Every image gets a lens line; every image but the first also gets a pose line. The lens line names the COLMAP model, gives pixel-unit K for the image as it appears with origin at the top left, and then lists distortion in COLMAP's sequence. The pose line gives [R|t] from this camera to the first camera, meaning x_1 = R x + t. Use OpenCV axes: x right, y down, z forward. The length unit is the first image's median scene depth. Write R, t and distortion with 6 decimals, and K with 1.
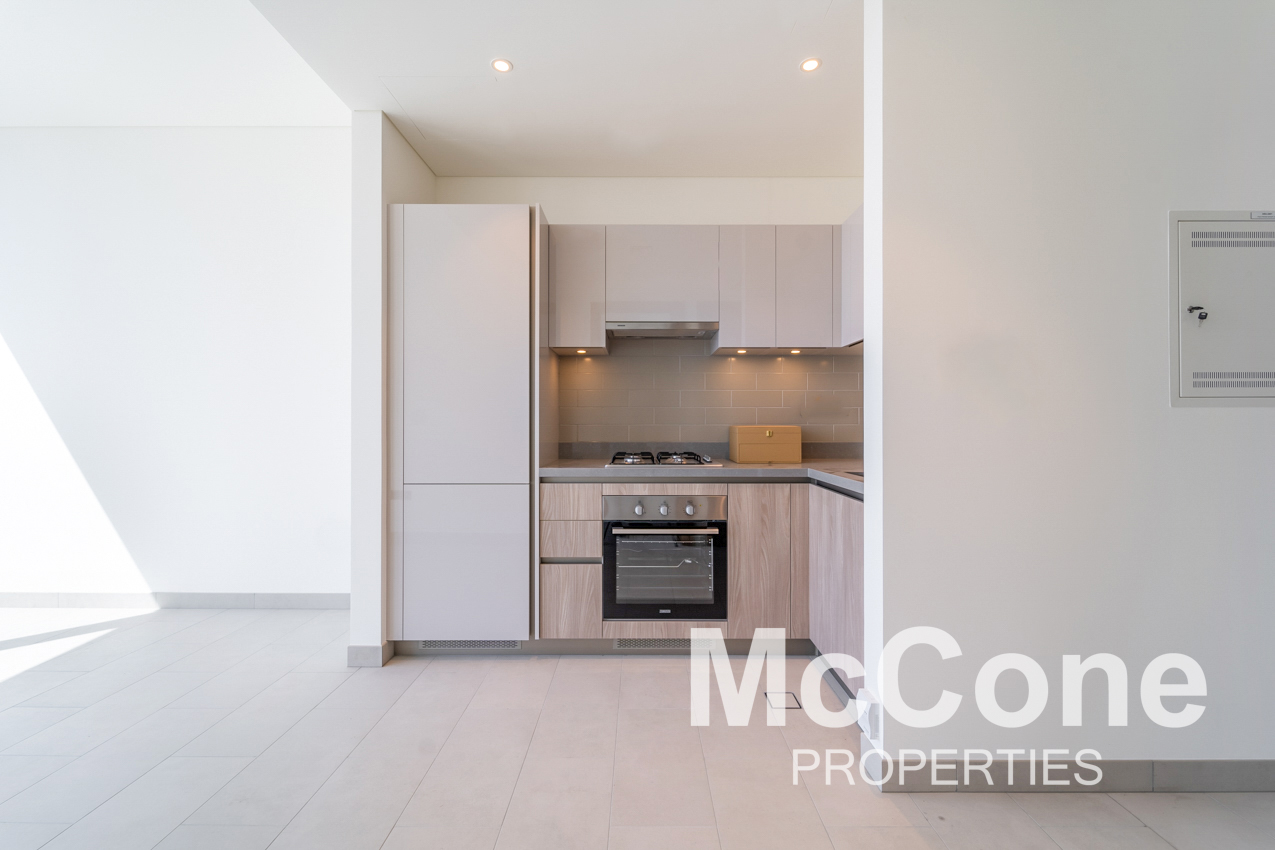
lens RADIAL K [[533.5, 0, 637.5], [0, 533.5, 425.0], [0, 0, 1]] dist [0.001998, -0.000226]
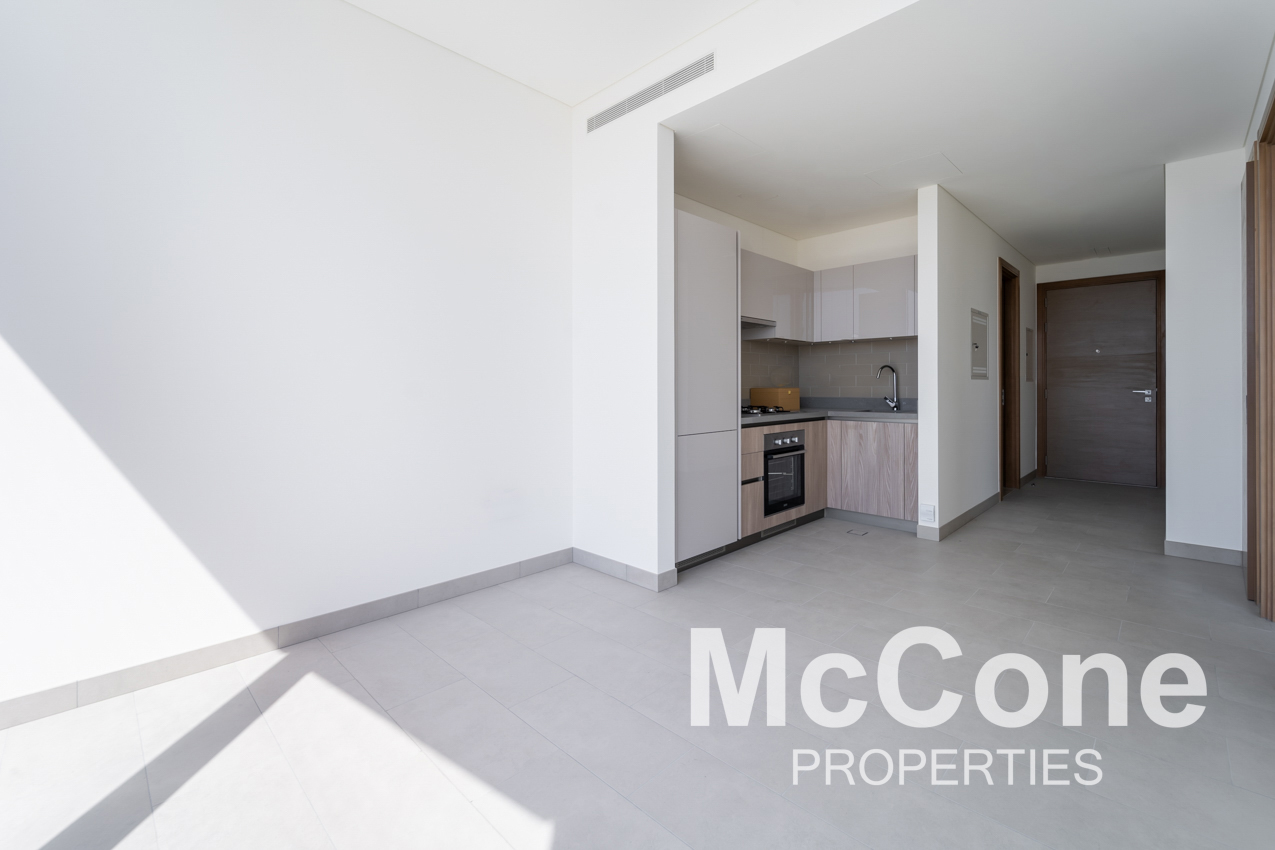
lens RADIAL K [[553.2, 0, 644.2], [0, 553.2, 399.4], [0, 0, 1]] dist [0.002950, -0.000656]
pose [[0.686123, -0.019507, 0.727224, -1.422301], [0.012835, 0.999809, 0.014709, 0.007273], [-0.727372, -0.000758, 0.686243, 0.179258]]
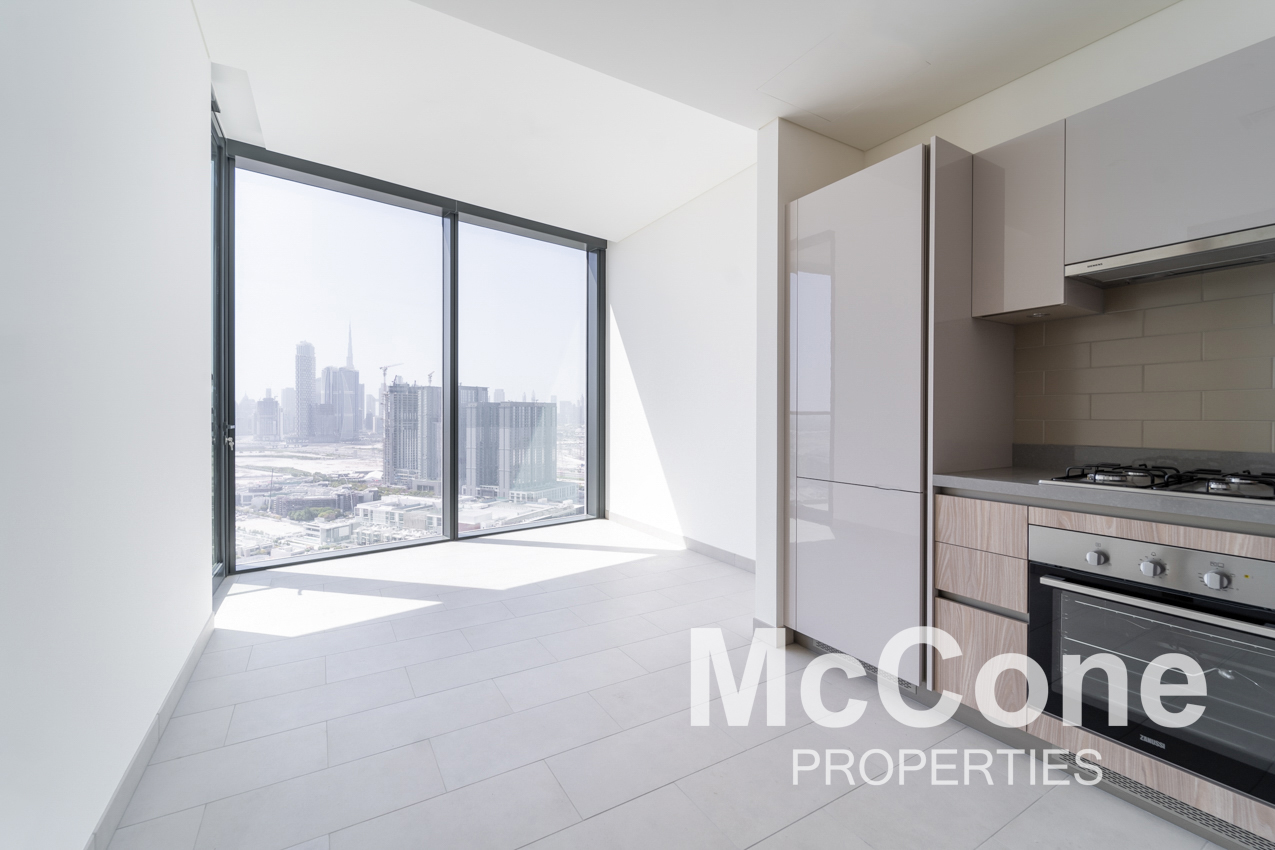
lens RADIAL K [[527.1, 0, 640.6], [0, 527.1, 417.9], [0, 0, 1]] dist [0.019612, -0.000125]
pose [[0.524845, 0.008238, -0.851158, 0.253072], [-0.008160, 0.999956, 0.004647, -0.002282], [0.851158, 0.004506, 0.524889, 0.220358]]
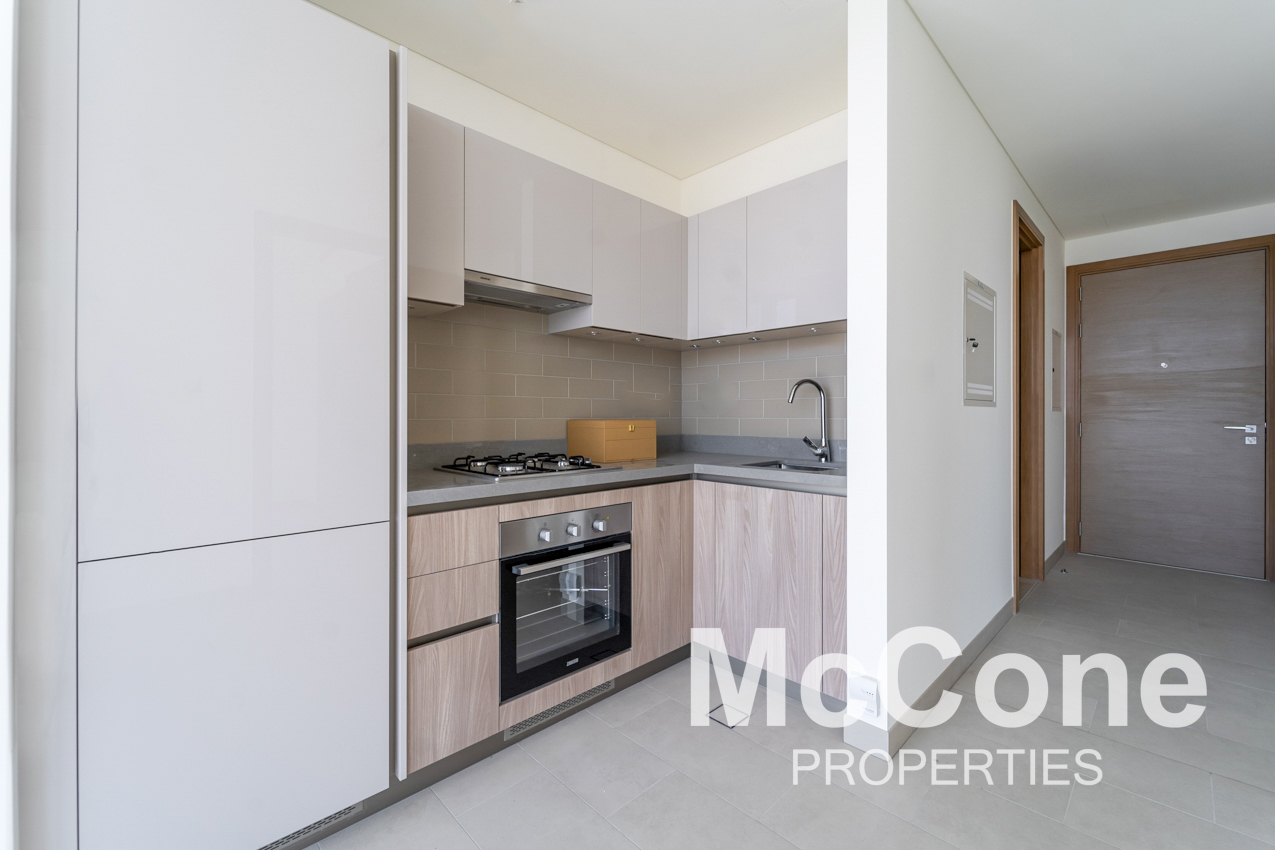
lens RADIAL K [[533.5, 0, 637.5], [0, 533.5, 425.0], [0, 0, 1]] dist [0.001998, -0.000226]
pose [[0.704939, -0.011530, 0.709174, -0.423626], [0.008402, 0.999933, 0.007905, 0.003171], [-0.709218, 0.000386, 0.704989, 0.393364]]
